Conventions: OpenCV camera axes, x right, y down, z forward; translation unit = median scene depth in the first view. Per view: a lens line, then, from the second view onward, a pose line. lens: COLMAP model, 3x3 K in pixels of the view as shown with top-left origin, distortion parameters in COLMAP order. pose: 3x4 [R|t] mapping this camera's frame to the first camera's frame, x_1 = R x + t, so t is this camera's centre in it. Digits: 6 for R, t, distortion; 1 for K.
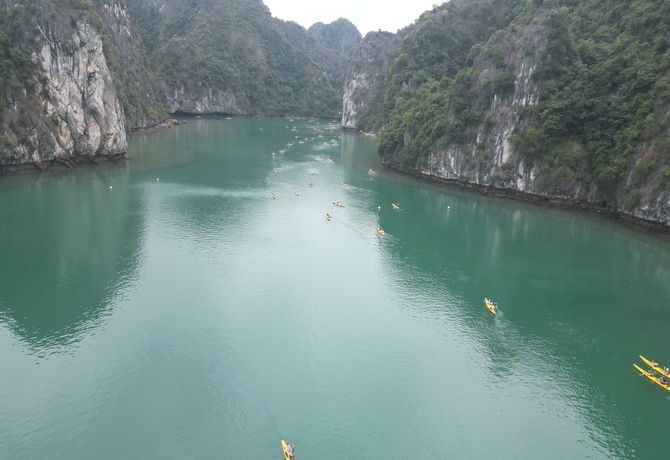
lens RADIAL K [[457.7, 0, 321.2], [0, 457.7, 193.6], [0, 0, 1]] dist [0.072637, -0.058642]
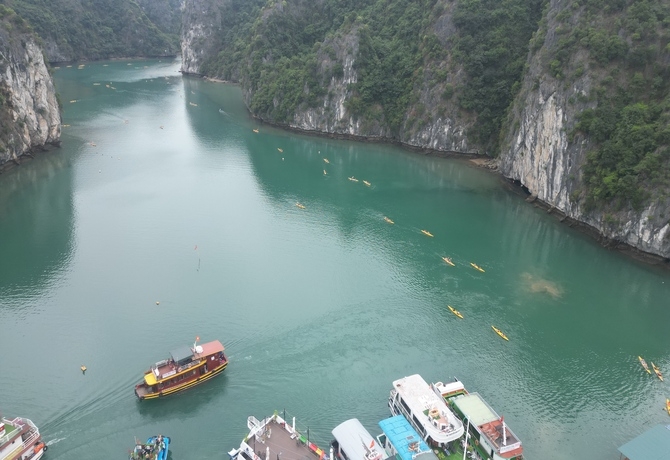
lens RADIAL K [[457.7, 0, 321.2], [0, 457.7, 193.6], [0, 0, 1]] dist [0.072637, -0.058642]
pose [[0.910650, -0.174925, 0.374324, -0.327606], [0.104166, 0.973893, 0.201696, -0.140259], [-0.399833, -0.144683, 0.905097, -0.489827]]
